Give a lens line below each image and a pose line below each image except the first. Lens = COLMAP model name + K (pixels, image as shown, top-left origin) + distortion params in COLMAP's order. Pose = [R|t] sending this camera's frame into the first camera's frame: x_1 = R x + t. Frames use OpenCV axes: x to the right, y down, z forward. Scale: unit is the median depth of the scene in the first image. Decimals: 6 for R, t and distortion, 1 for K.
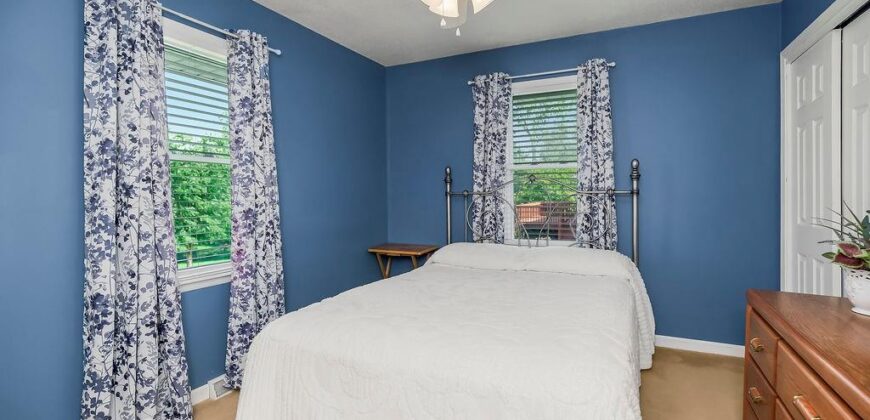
lens RADIAL K [[397.0, 0, 436.3], [0, 397.0, 204.7], [0, 0, 1]] dist [-0.012196, -0.002481]
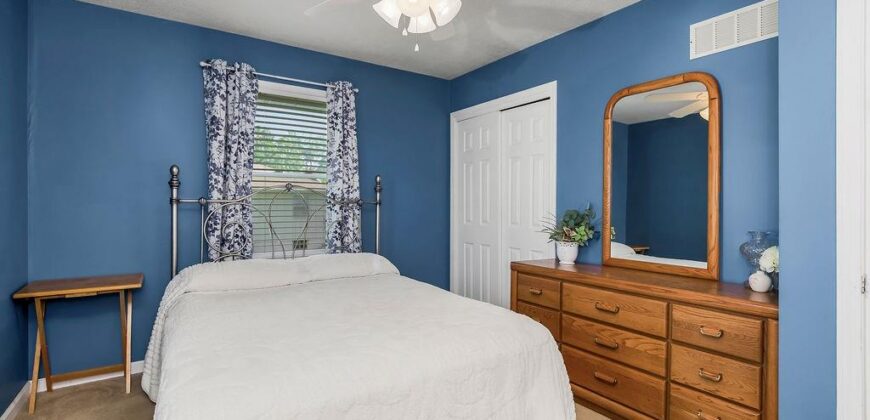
lens RADIAL K [[397.0, 0, 432.9], [0, 397.0, 207.3], [0, 0, 1]] dist [-0.012196, -0.002481]
pose [[0.516489, 0.003064, 0.856288, -0.412138], [0.010407, 0.999897, -0.009855, -0.003722], [-0.856230, 0.014002, 0.516404, 0.218857]]
